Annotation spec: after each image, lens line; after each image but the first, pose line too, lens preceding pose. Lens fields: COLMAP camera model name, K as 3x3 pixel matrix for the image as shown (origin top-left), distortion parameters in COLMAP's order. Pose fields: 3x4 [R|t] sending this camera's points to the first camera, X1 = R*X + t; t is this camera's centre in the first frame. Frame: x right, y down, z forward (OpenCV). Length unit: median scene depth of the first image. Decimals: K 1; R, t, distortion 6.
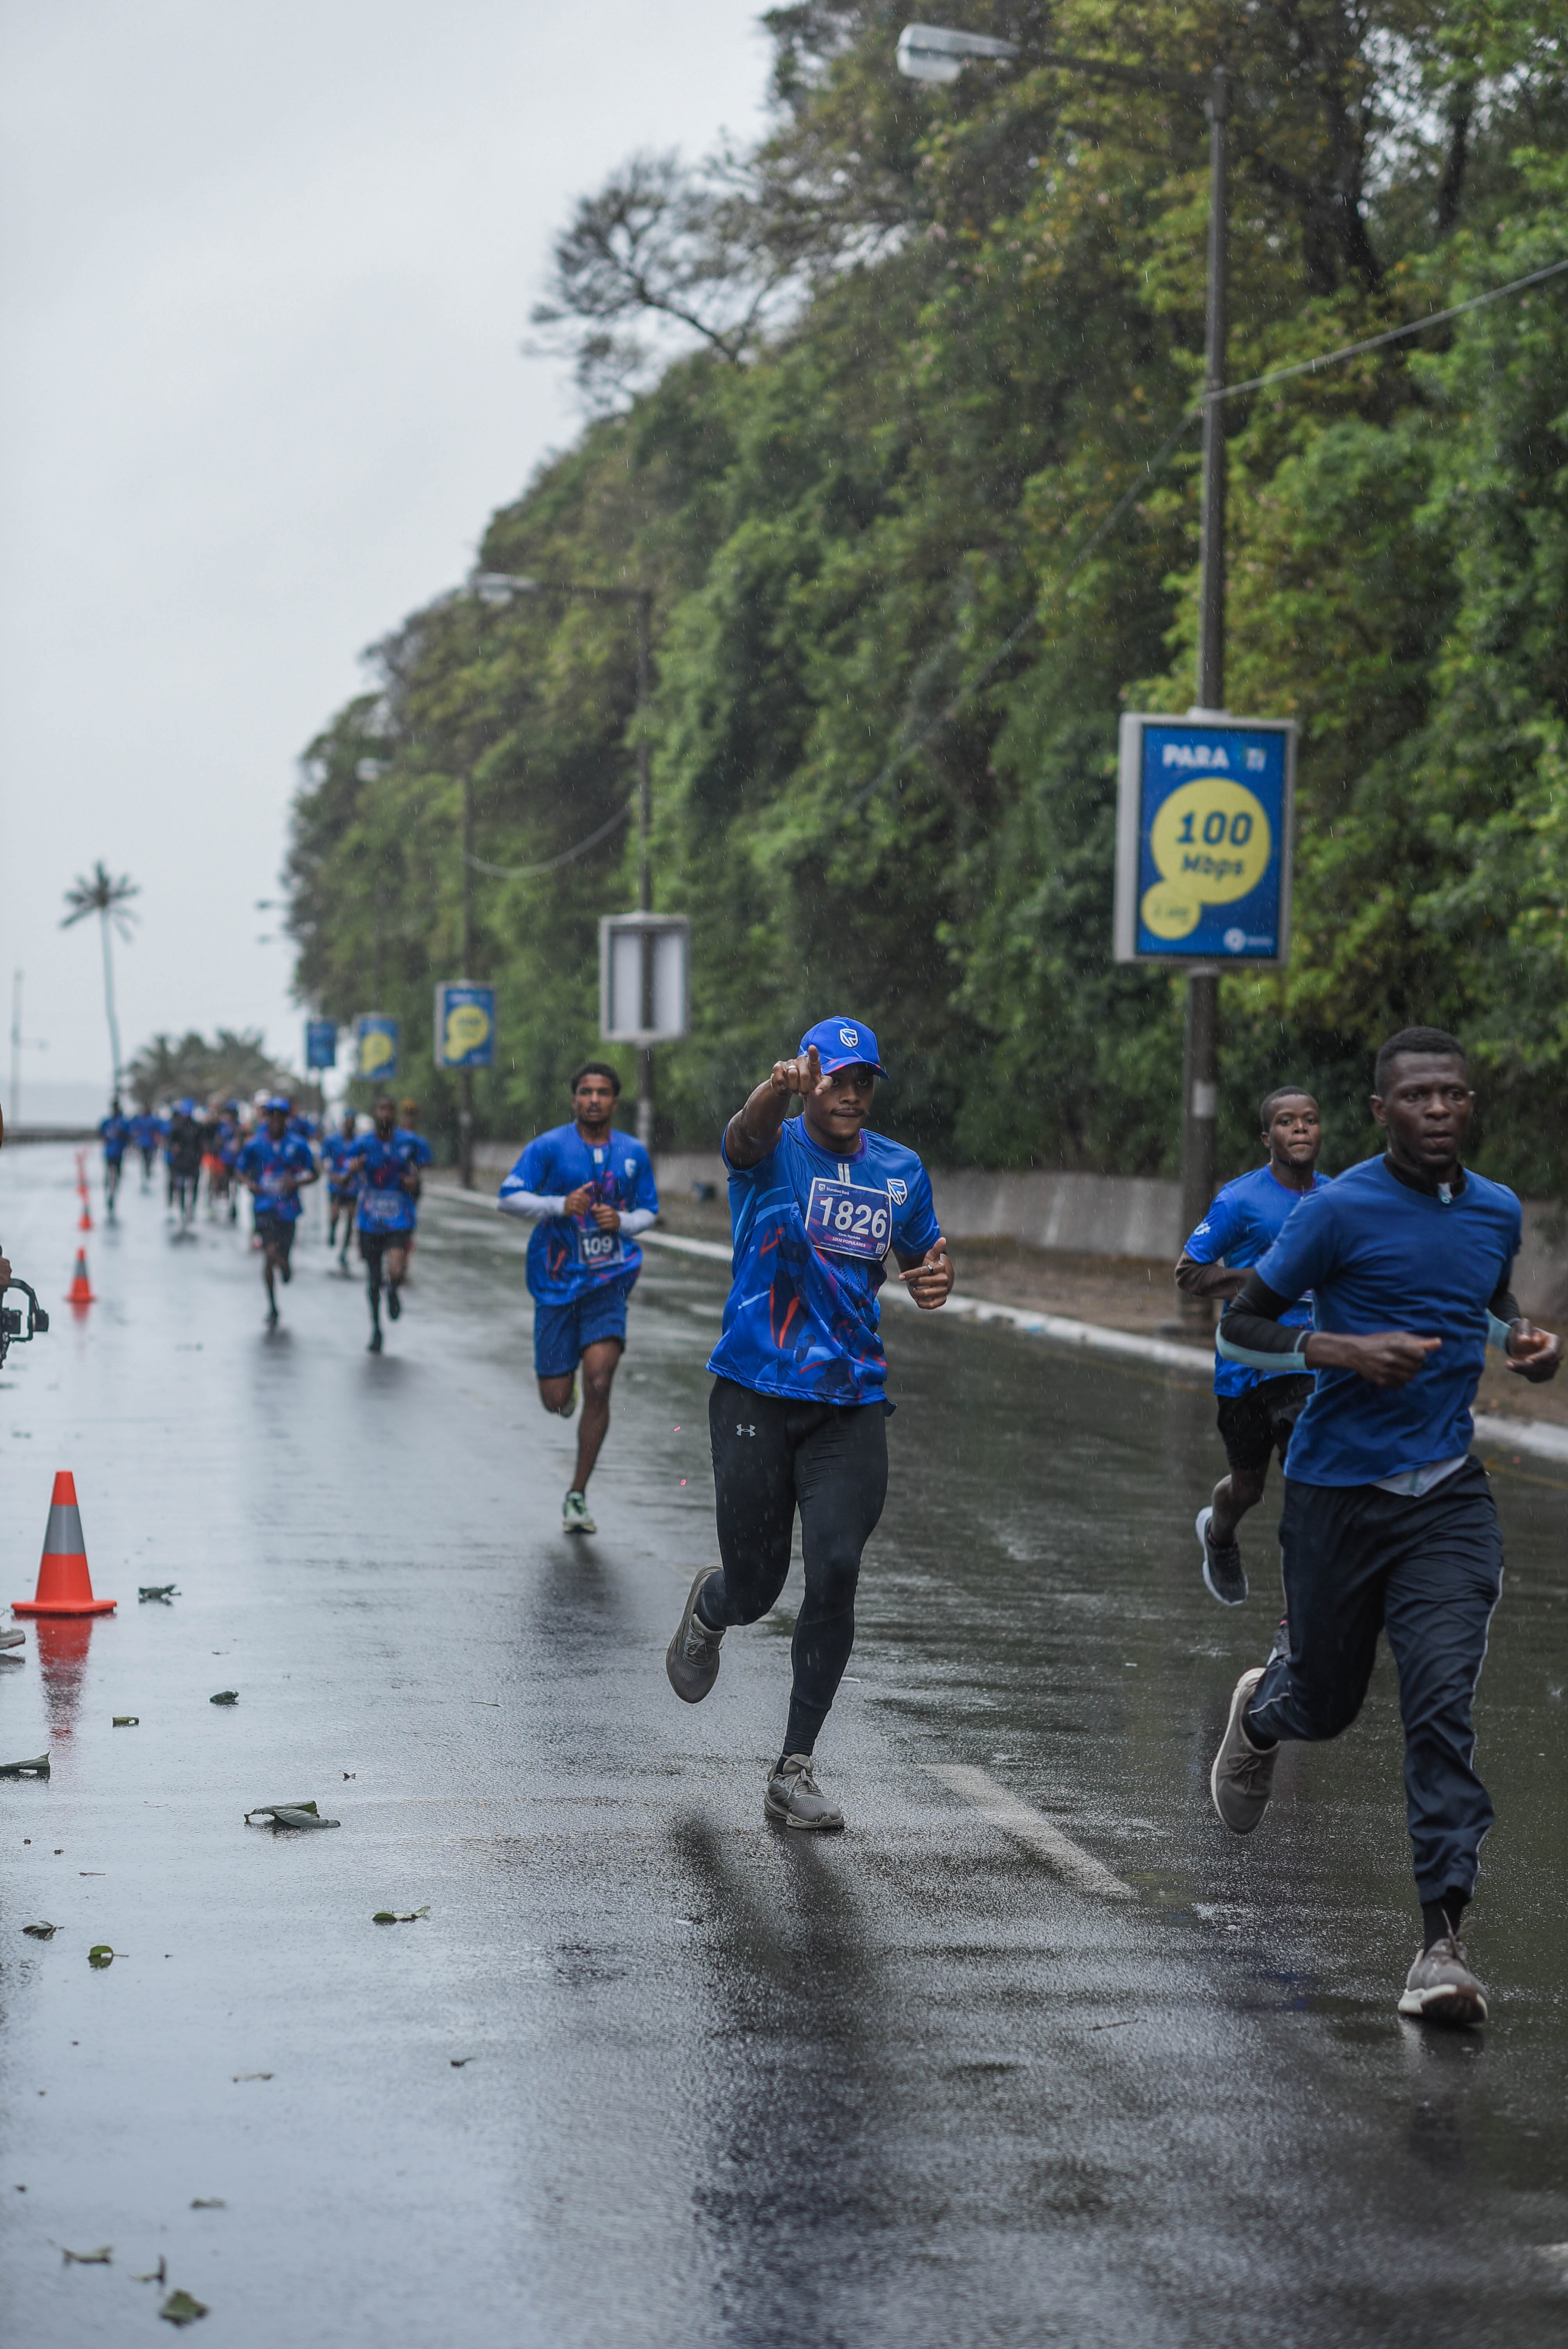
lens RADIAL K [[5494.9, 0, 796.9], [0, 5494.9, 1201.5], [0, 0, 1]] dist [-0.103830, 0.000000]
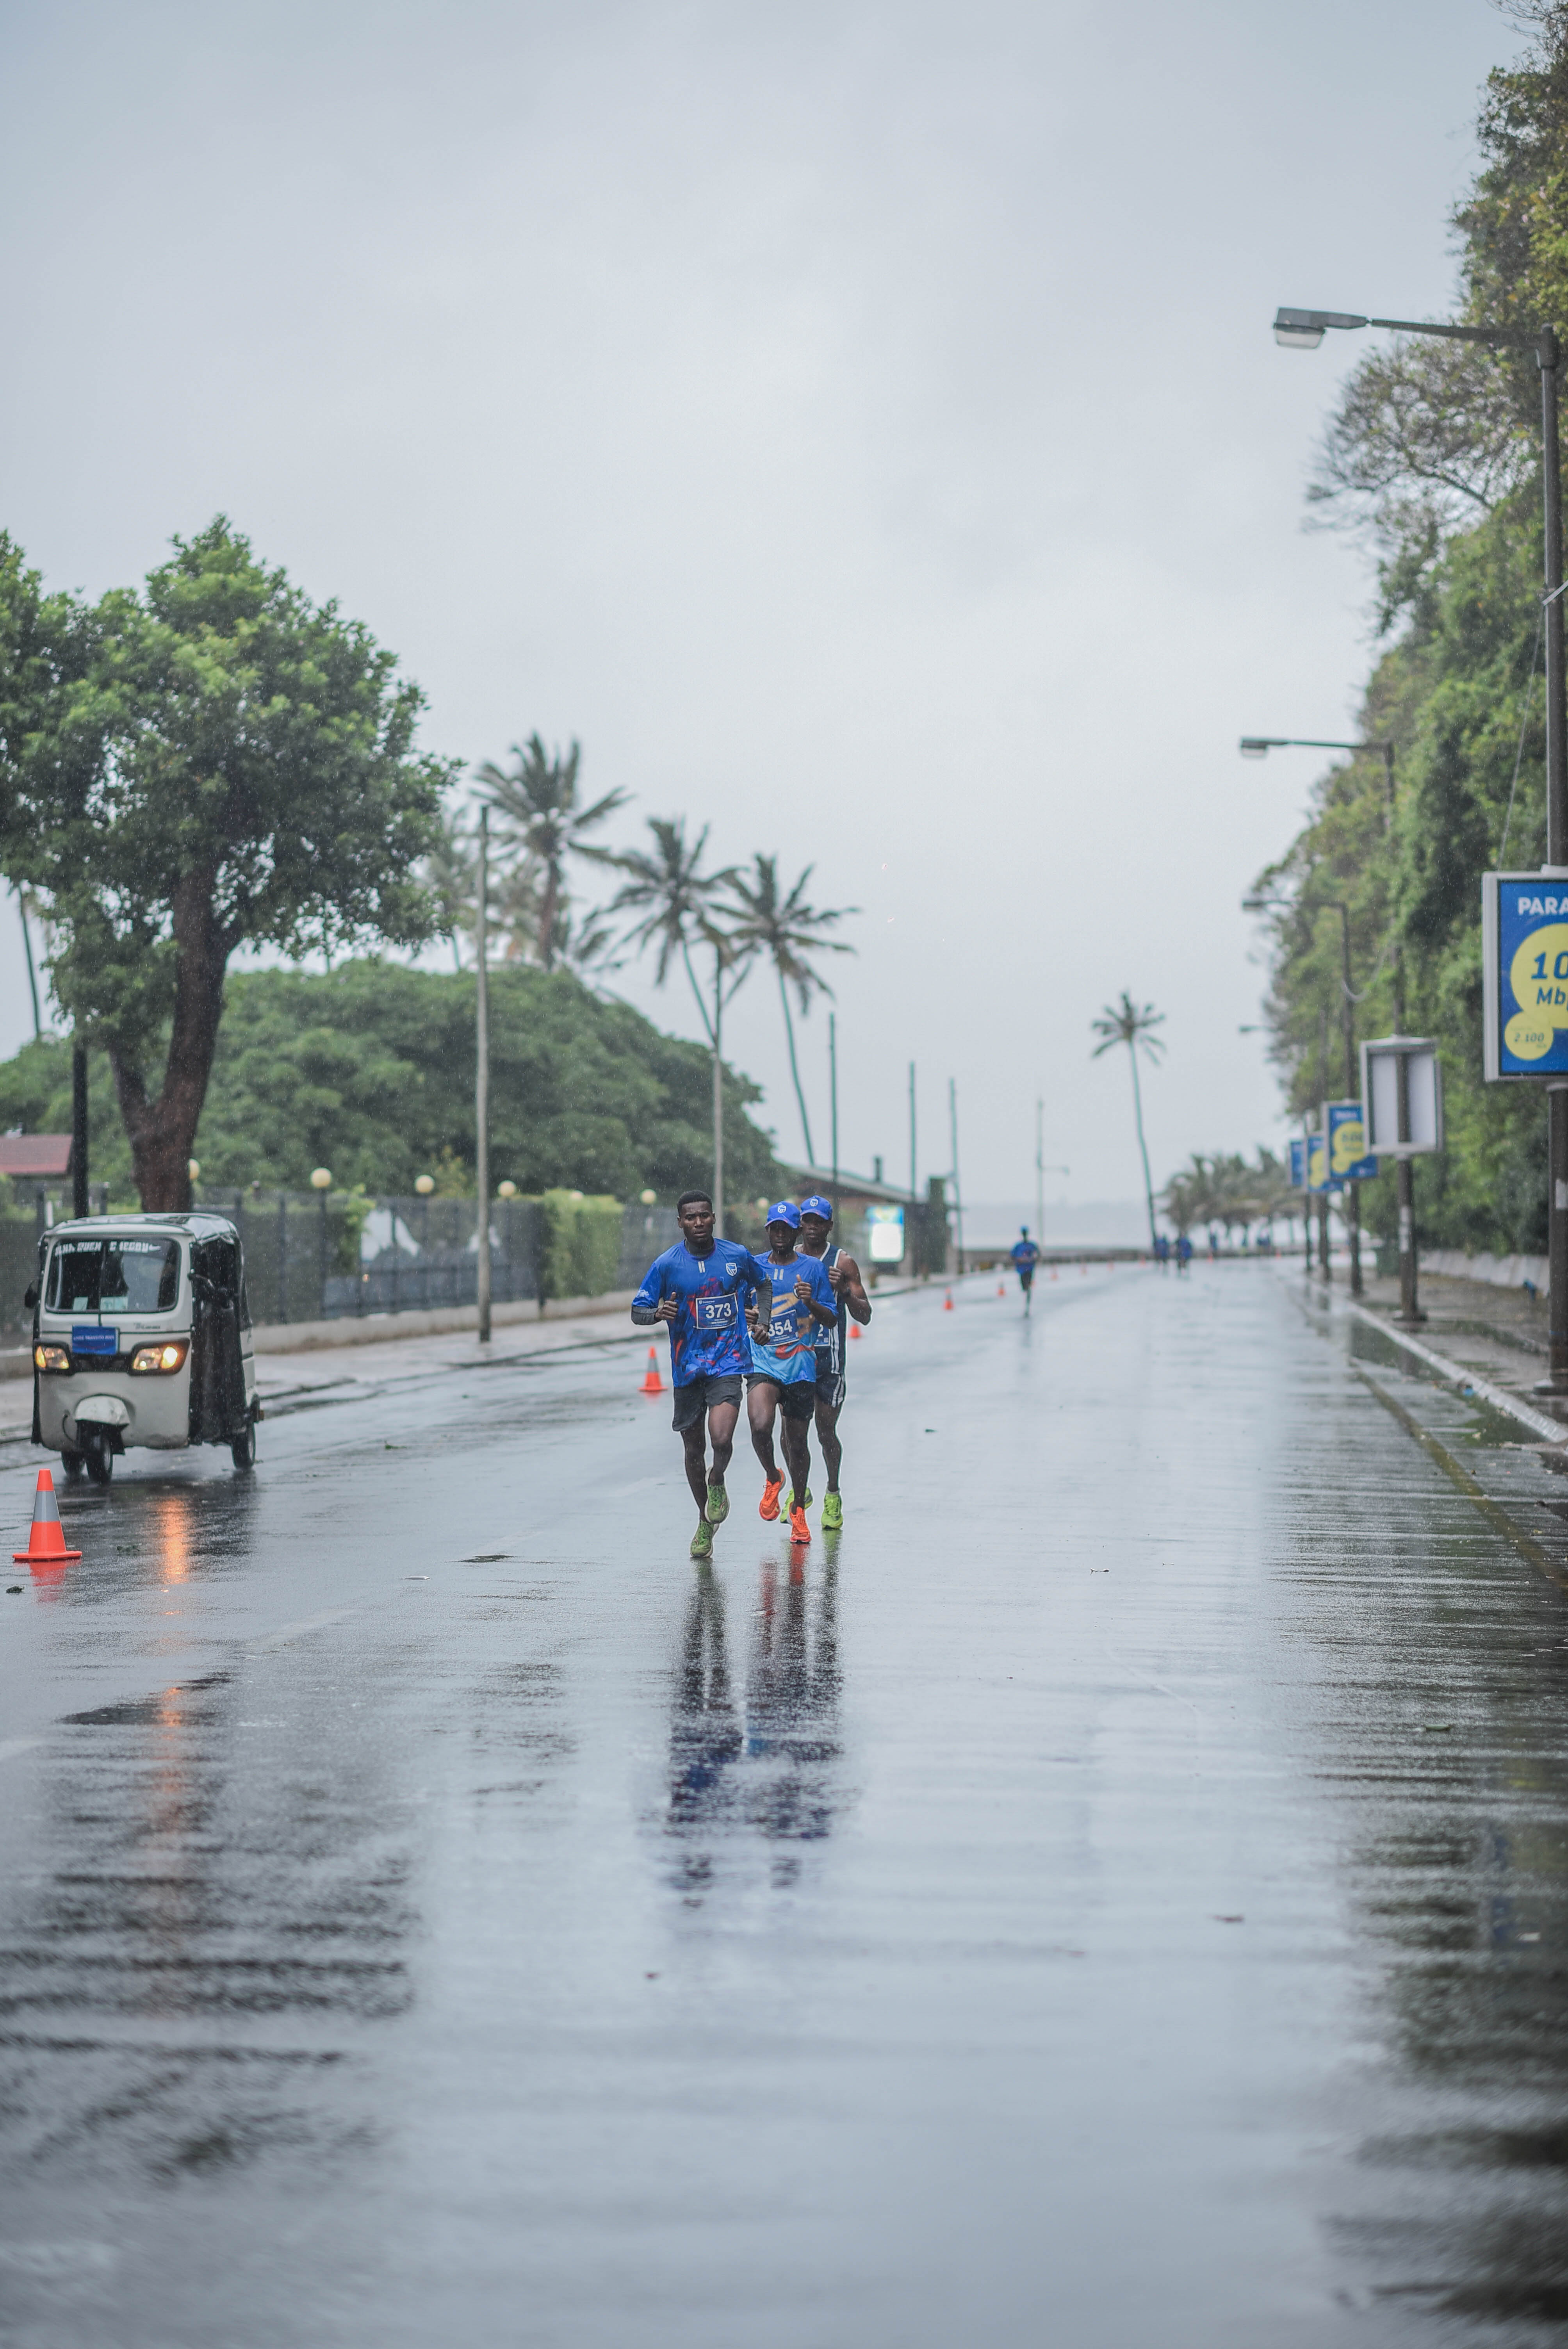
lens RADIAL K [[5494.9, 0, 761.3], [0, 5494.9, 1122.4], [0, 0, 1]] dist [-0.103830, 0.000000]
pose [[0.977099, -0.037011, -0.209543, 0.084170], [0.029523, 0.998813, -0.038750, 0.003538], [0.210729, 0.031676, 0.977031, -0.104184]]
